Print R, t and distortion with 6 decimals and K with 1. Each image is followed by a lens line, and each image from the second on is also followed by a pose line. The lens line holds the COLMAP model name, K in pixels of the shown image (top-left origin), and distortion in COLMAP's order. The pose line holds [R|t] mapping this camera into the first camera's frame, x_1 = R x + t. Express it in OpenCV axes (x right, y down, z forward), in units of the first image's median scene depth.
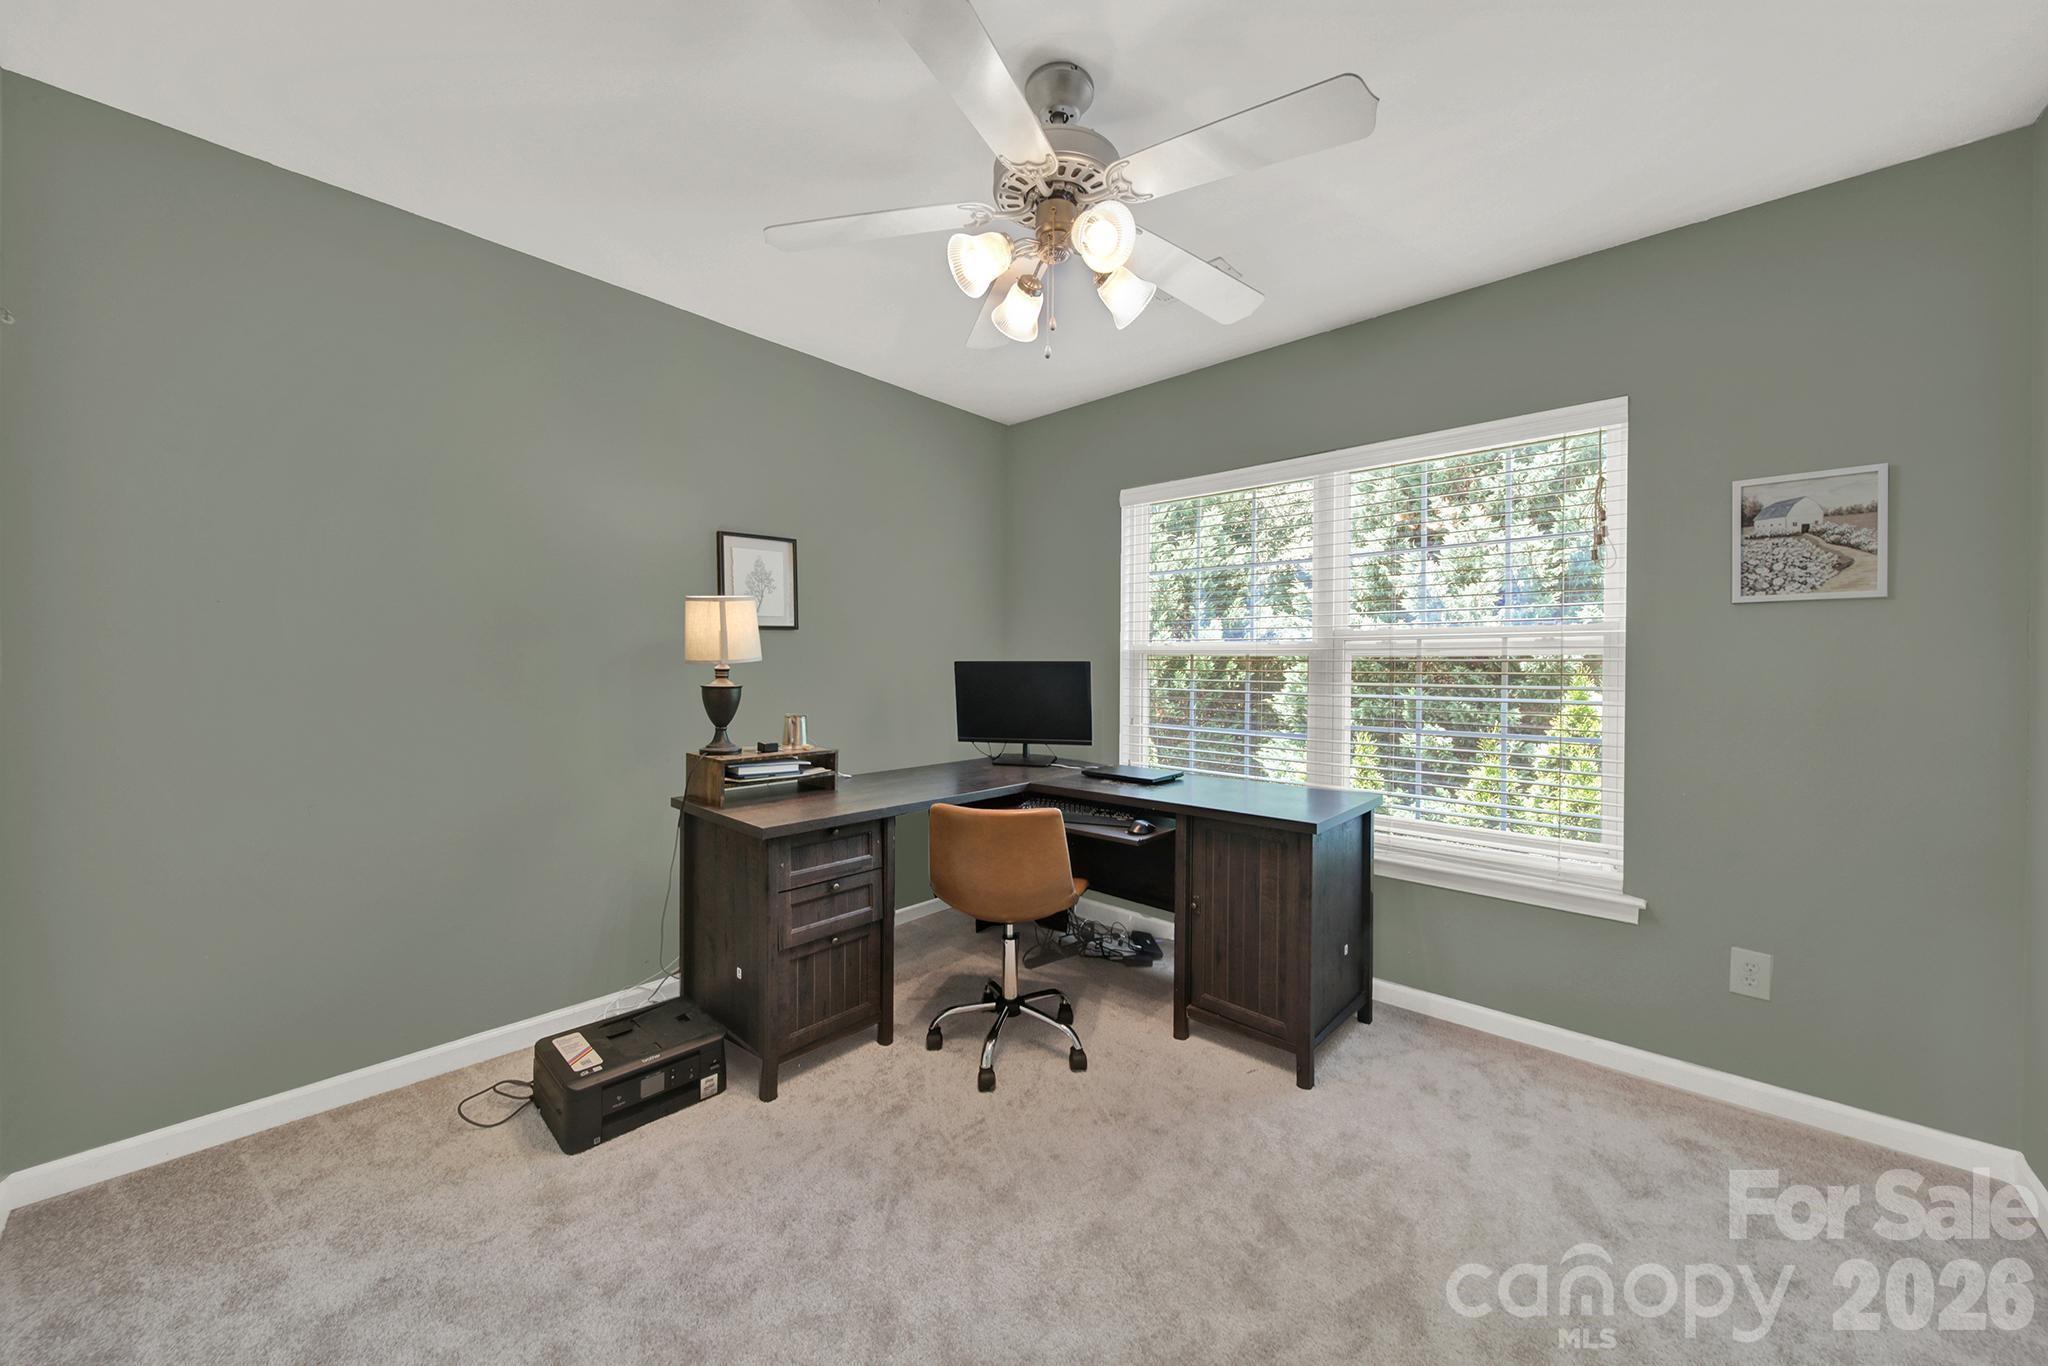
lens RADIAL K [[740.0, 0, 1021.0], [0, 740.0, 675.9], [0, 0, 1]] dist [-0.000280, -0.000081]
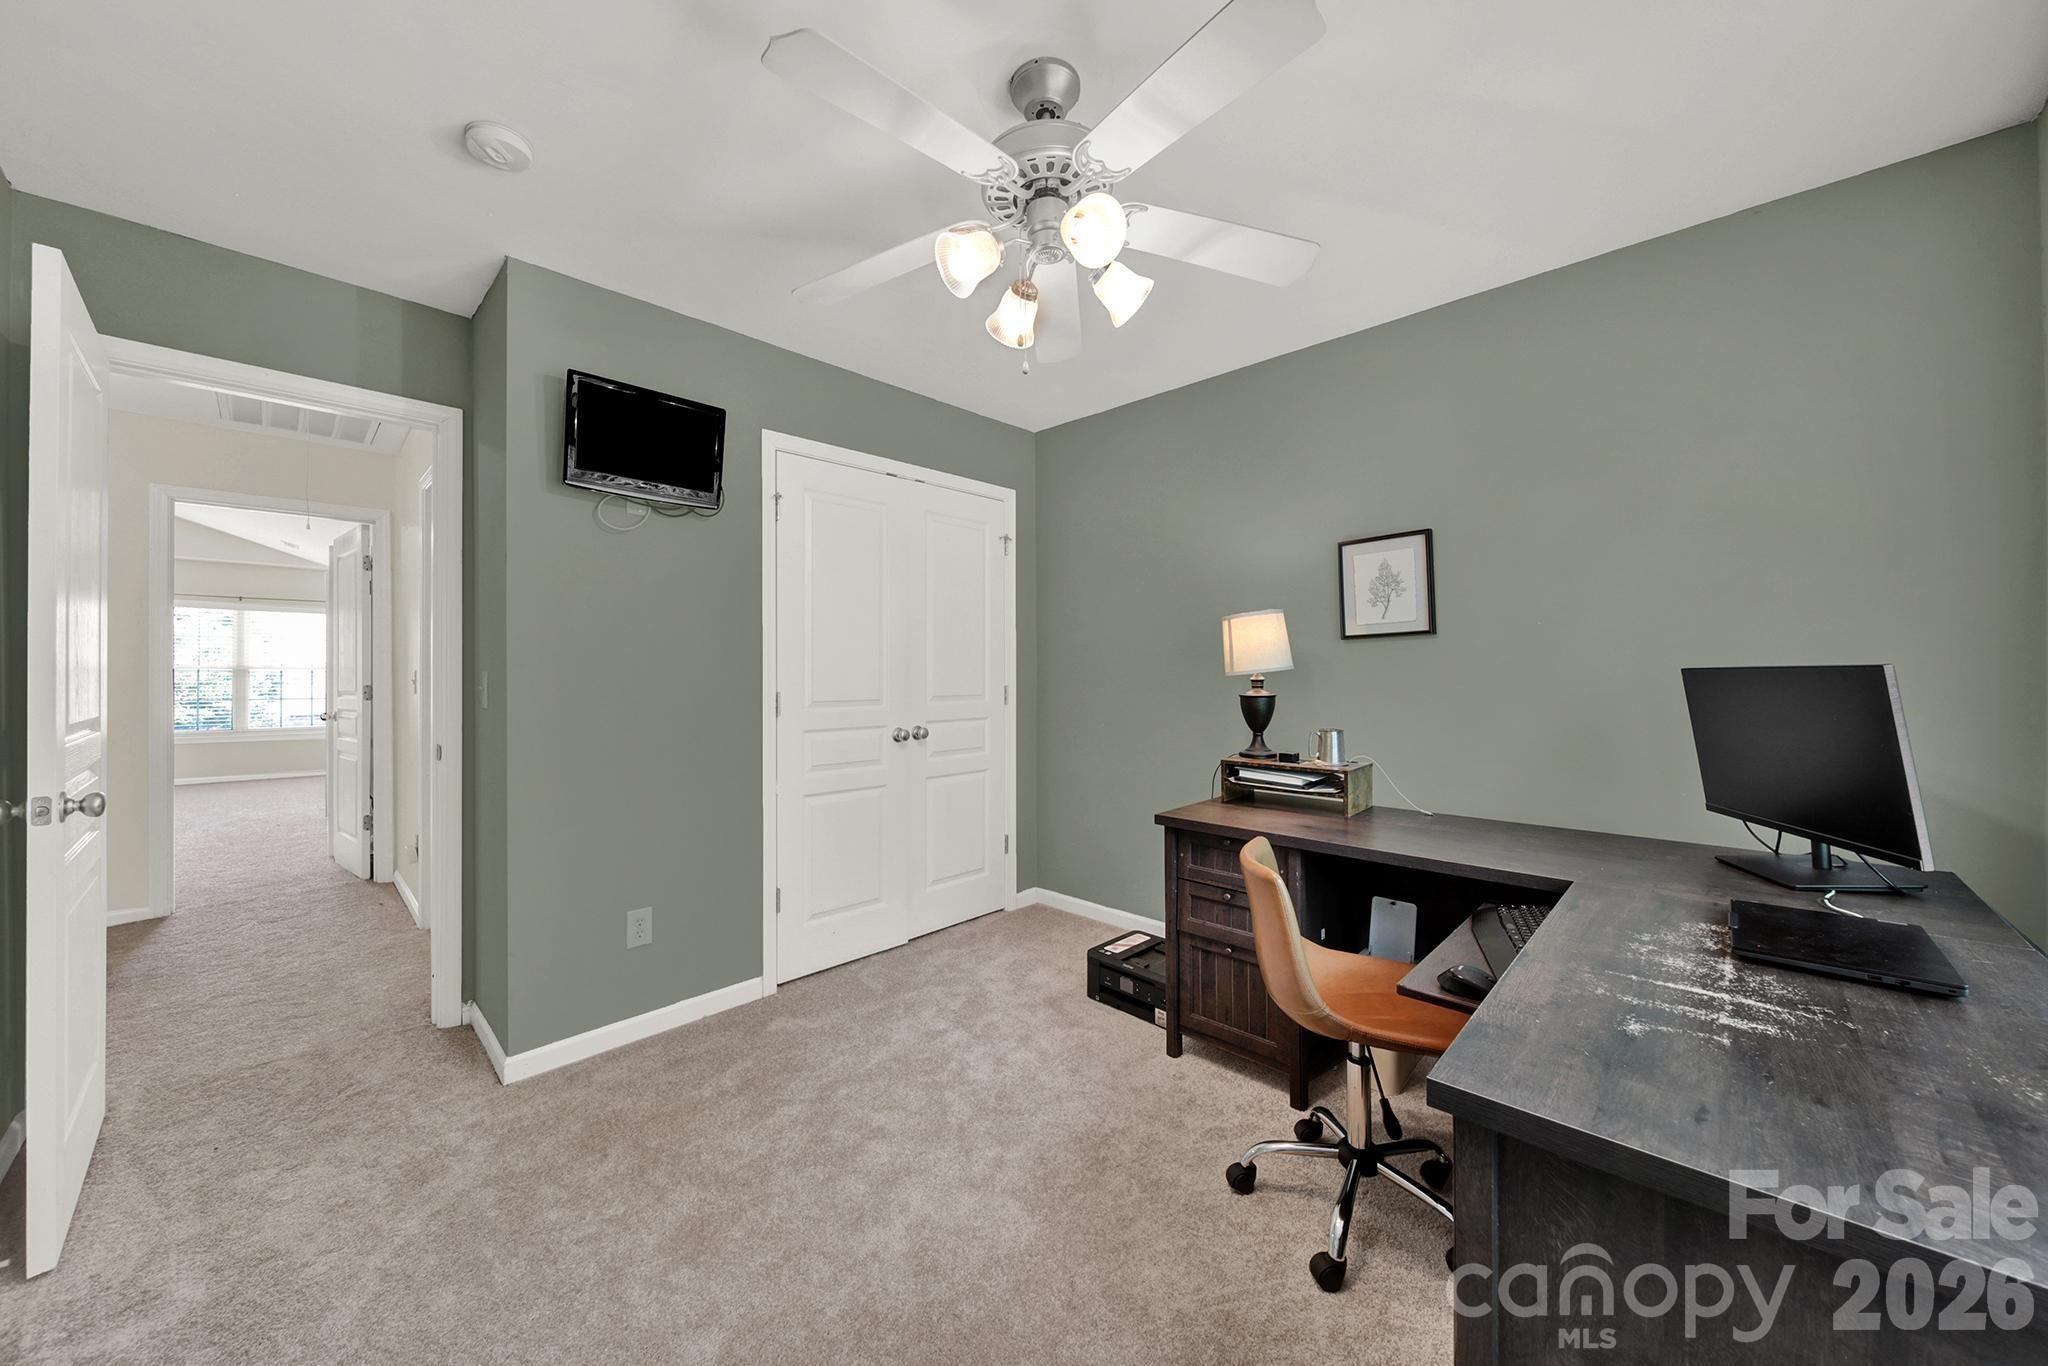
lens RADIAL K [[740.0, 0, 1021.0], [0, 740.0, 675.9], [0, 0, 1]] dist [-0.000280, -0.000081]
pose [[-0.037875, 0.002635, -0.999279, 0.700048], [-0.013511, 0.999904, 0.003149, -0.013582], [0.999191, 0.013621, -0.037836, 0.691081]]
